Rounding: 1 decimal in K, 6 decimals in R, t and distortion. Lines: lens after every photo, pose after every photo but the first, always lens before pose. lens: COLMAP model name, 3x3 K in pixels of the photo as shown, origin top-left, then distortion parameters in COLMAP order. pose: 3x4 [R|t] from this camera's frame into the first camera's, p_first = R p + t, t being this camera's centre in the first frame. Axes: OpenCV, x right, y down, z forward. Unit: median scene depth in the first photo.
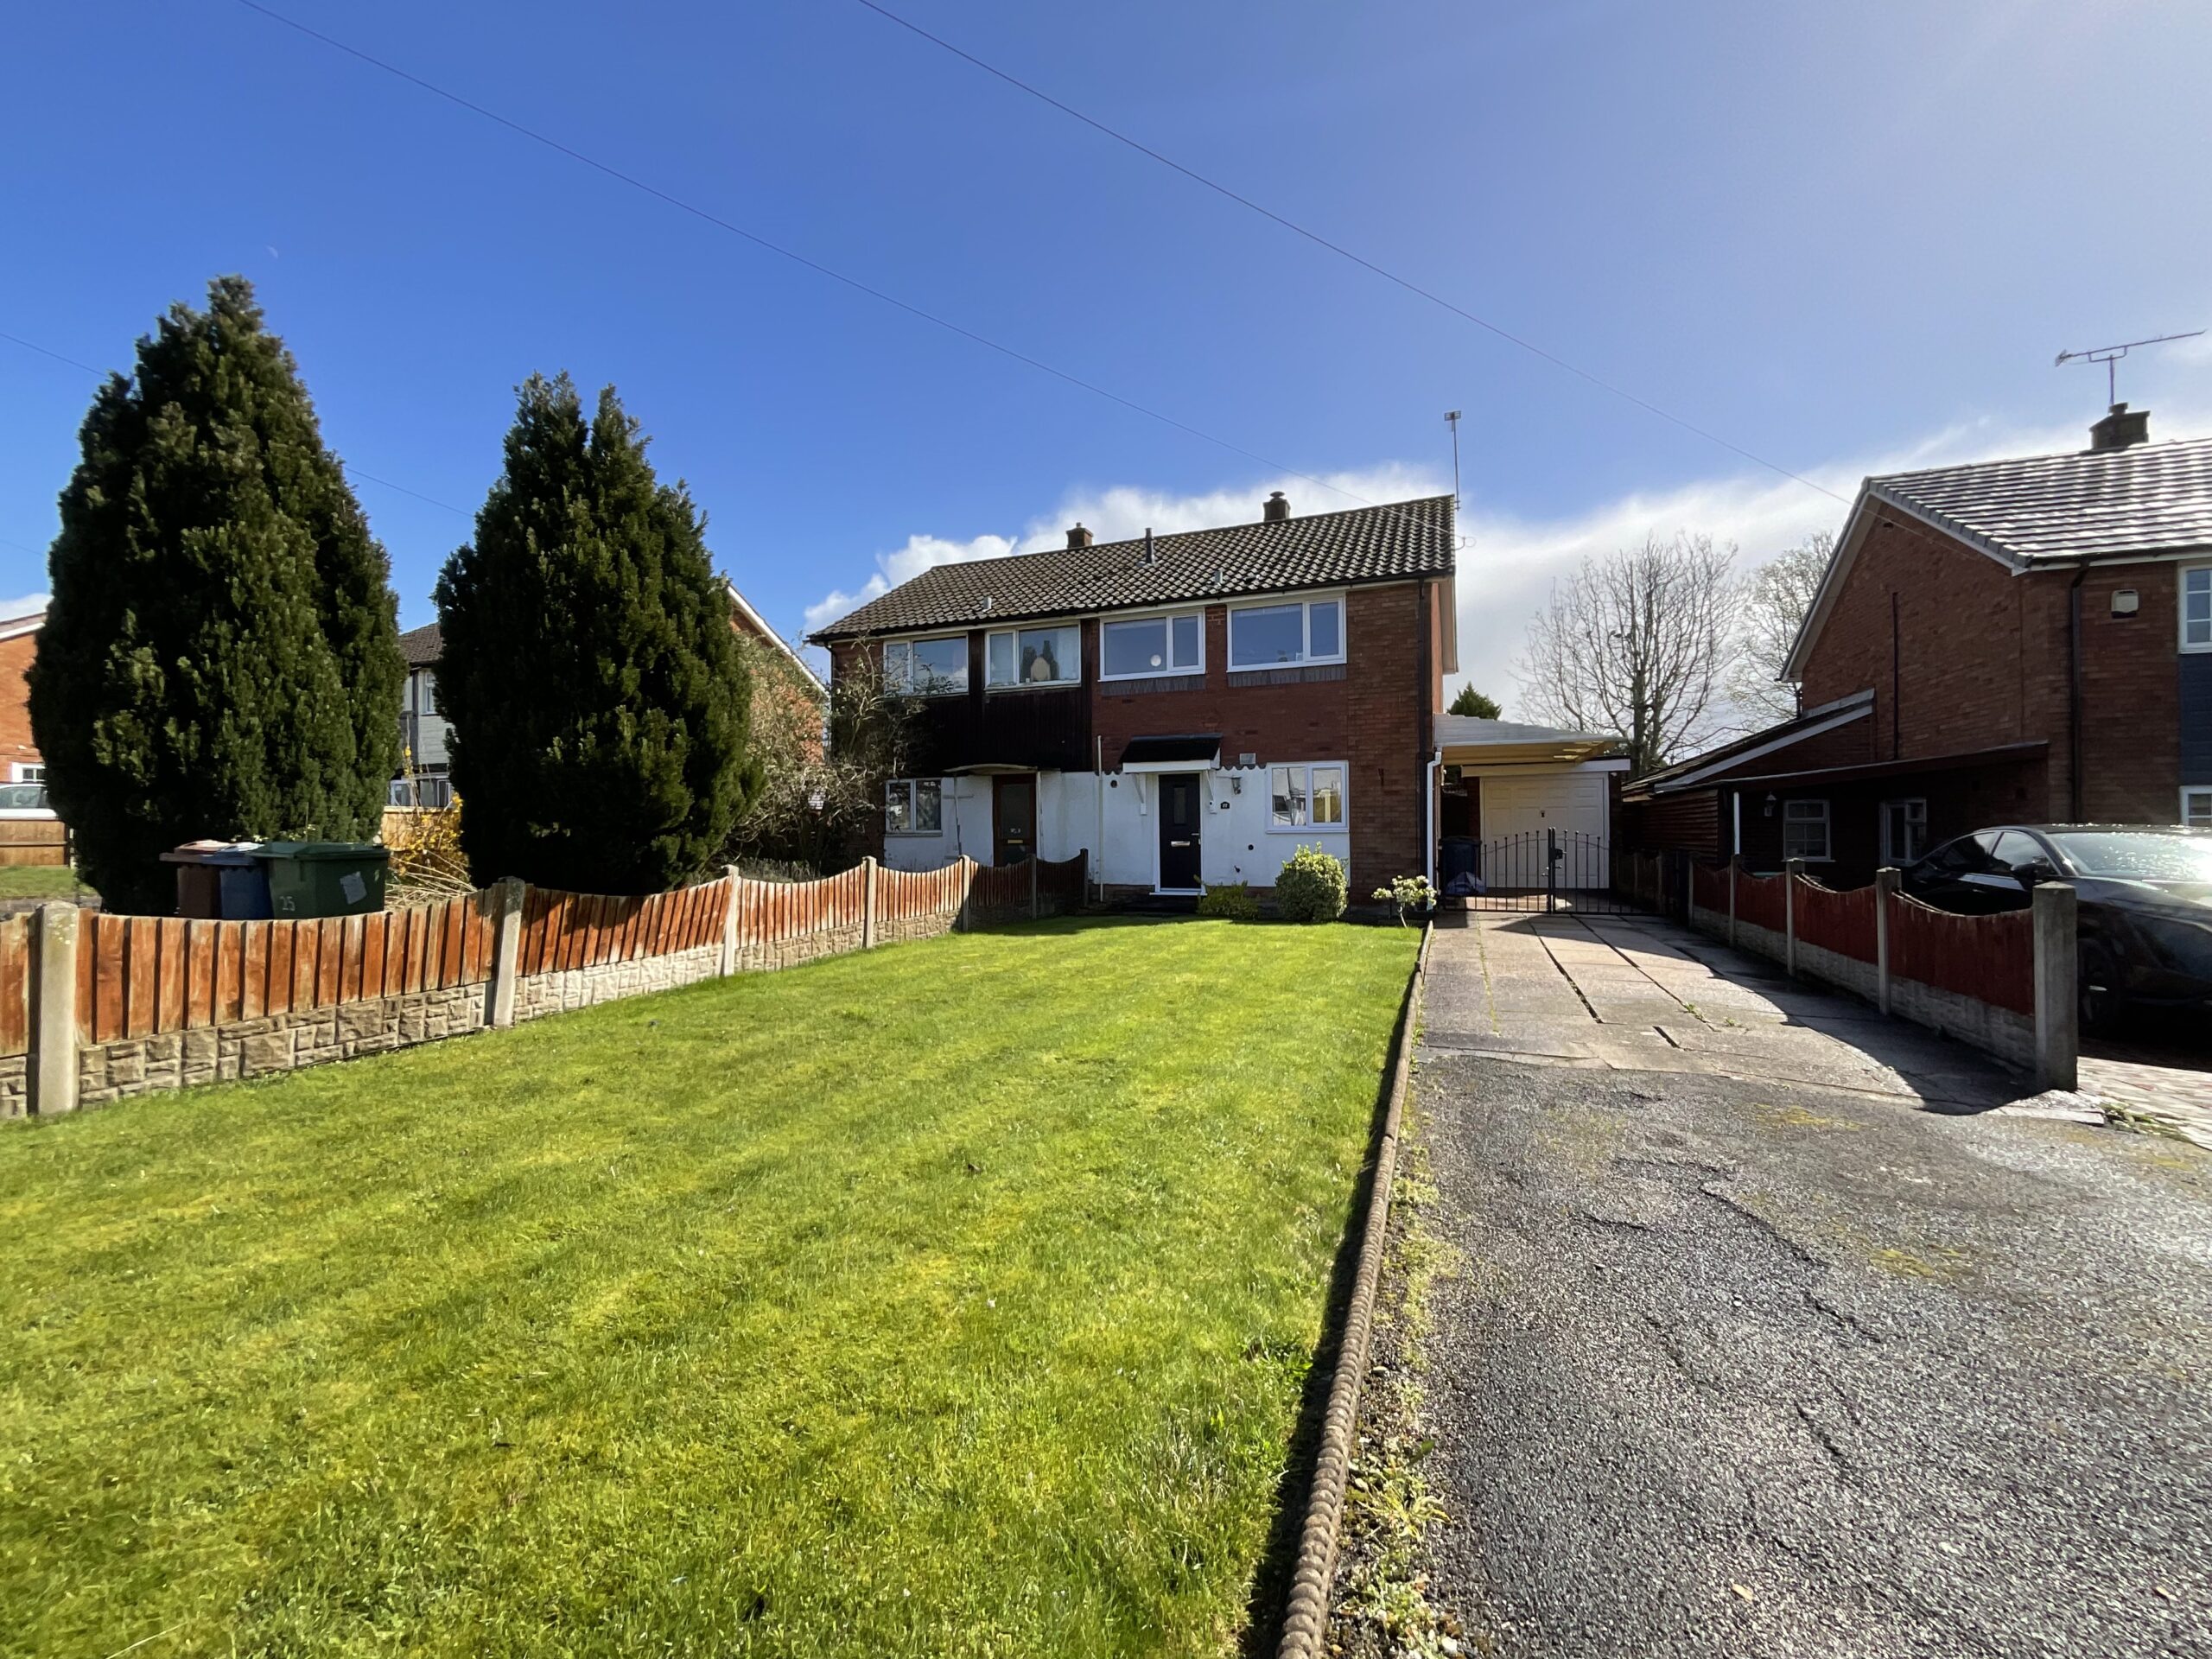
lens RADIAL K [[896.7, 0, 1094.1], [0, 896.7, 822.5], [0, 0, 1]] dist [-0.002971, 0.005779]
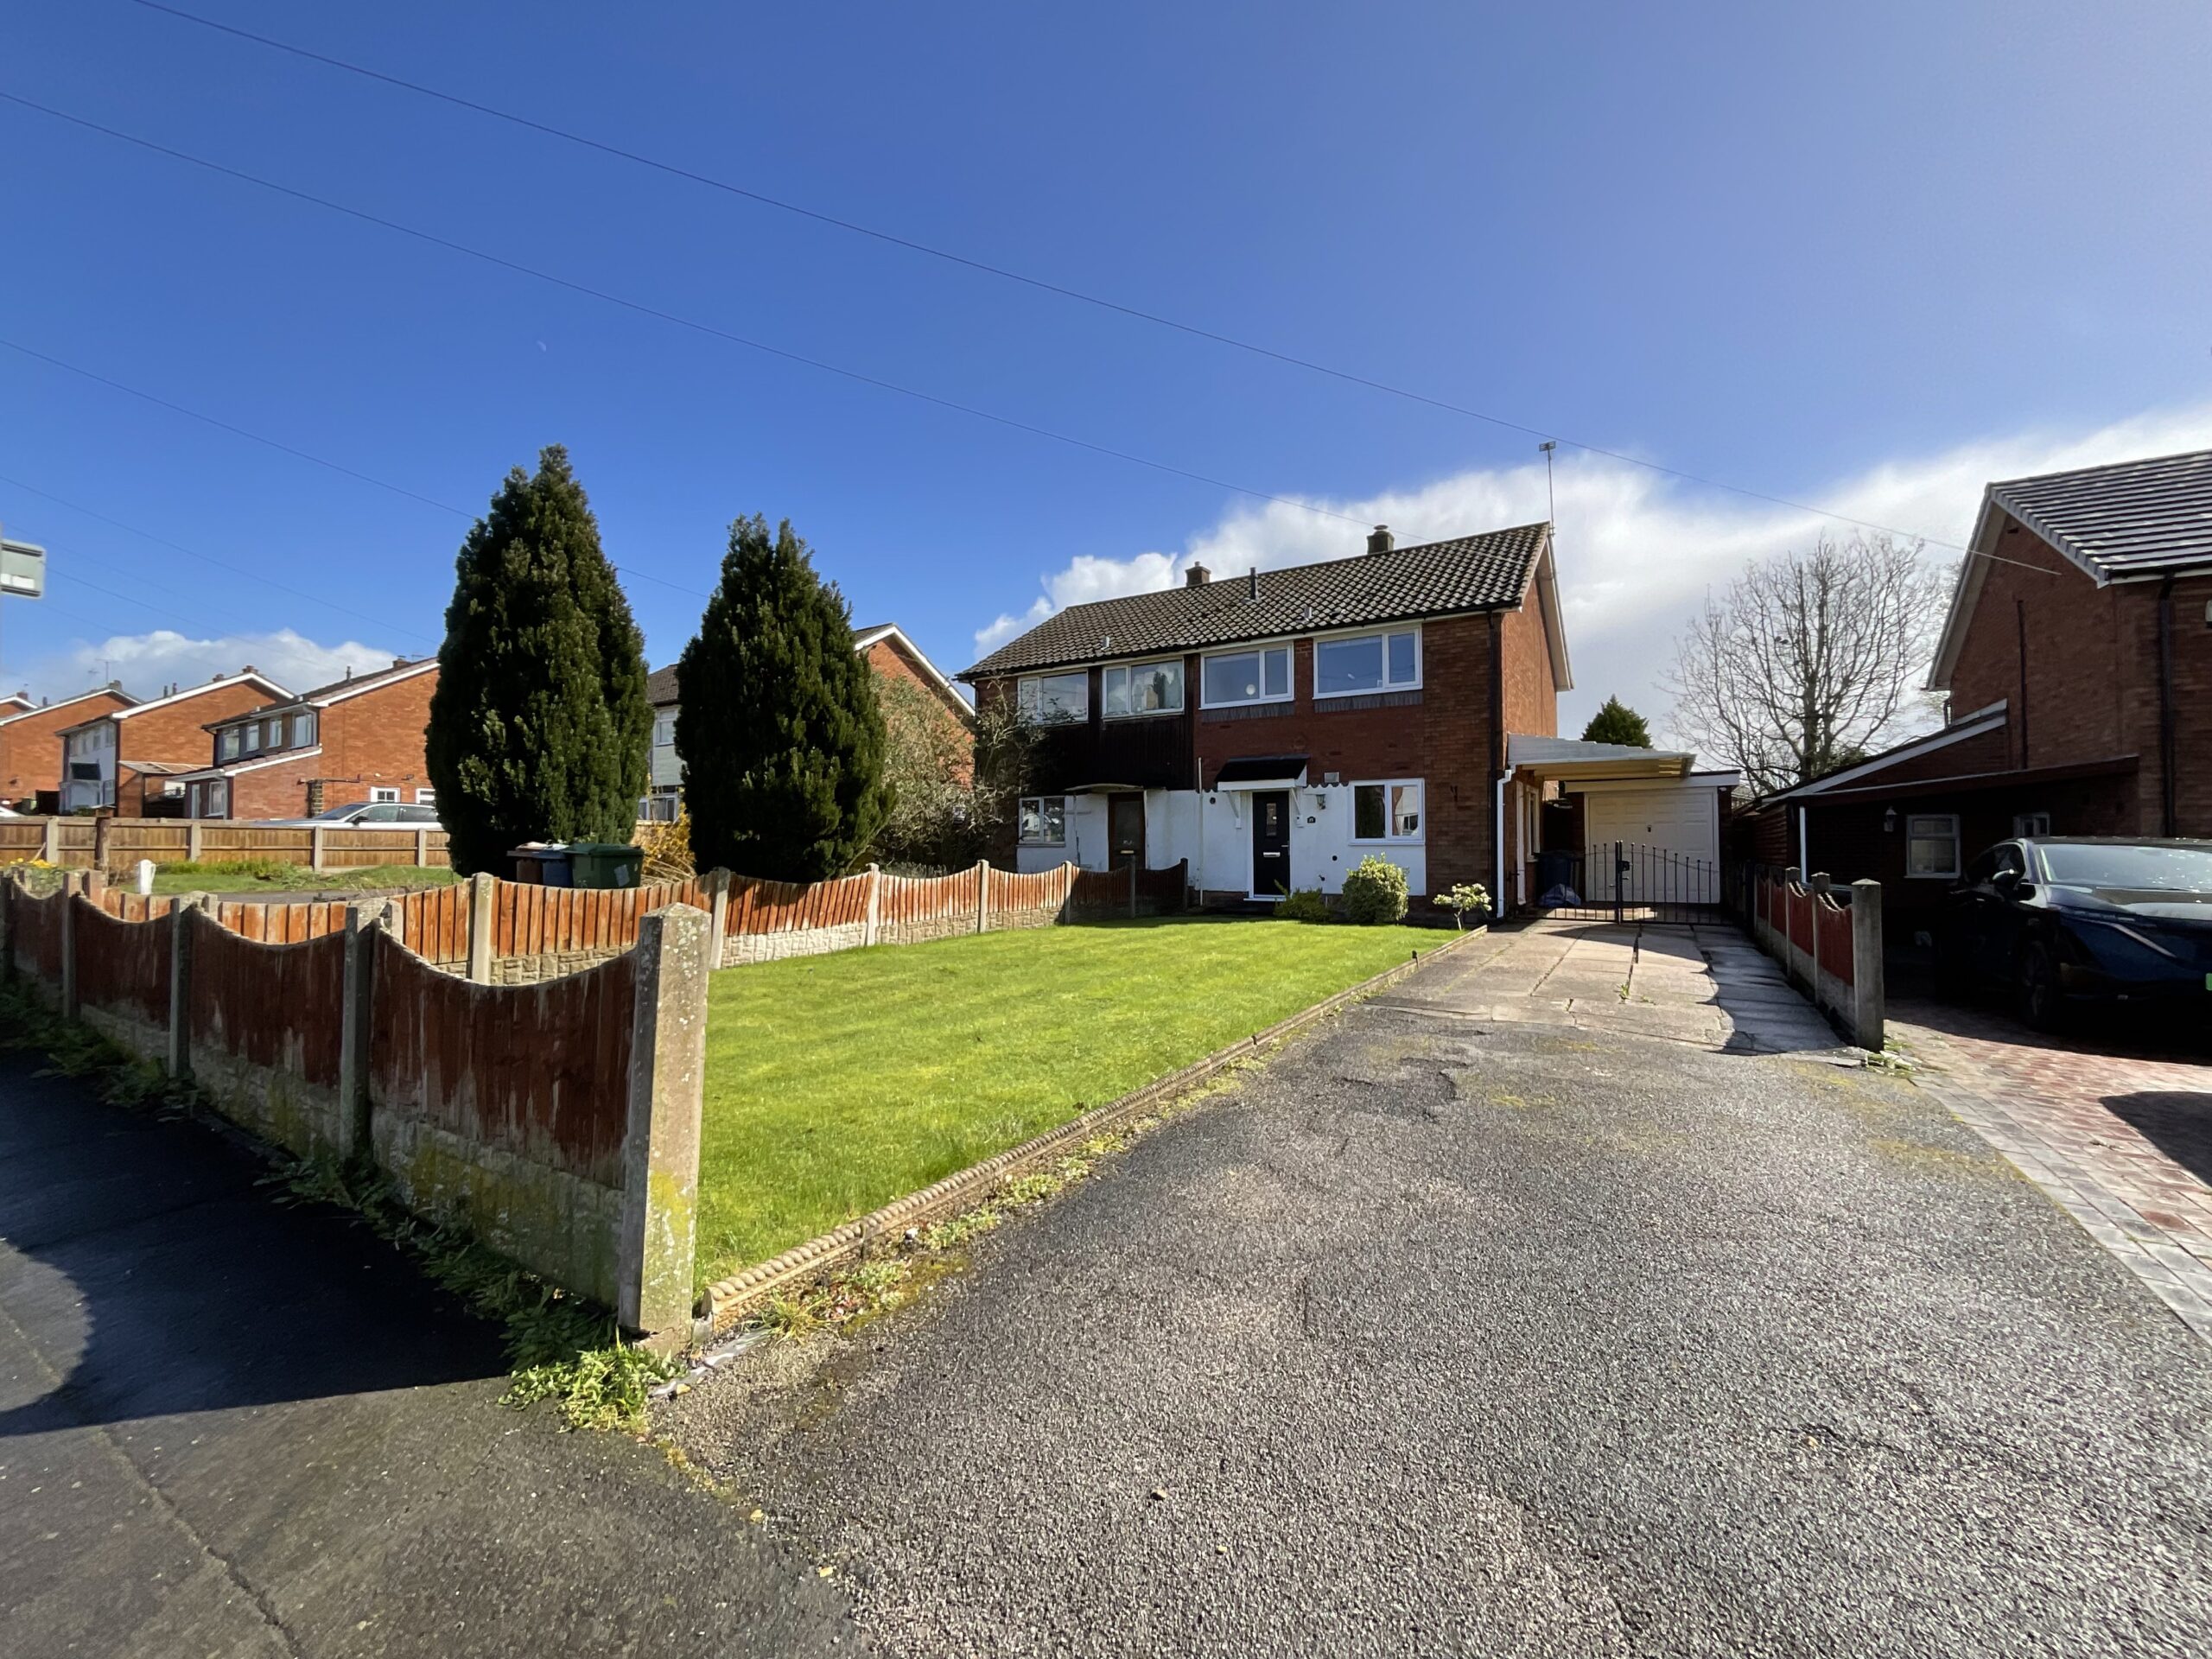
lens RADIAL K [[907.1, 0, 1103.5], [0, 907.1, 827.0], [0, 0, 1]] dist [-0.000443, 0.000864]
pose [[0.983740, 0.001514, -0.179595, 0.121534], [-0.003869, 0.999911, -0.012764, 0.006592], [0.179560, 0.013251, 0.983658, -0.183554]]
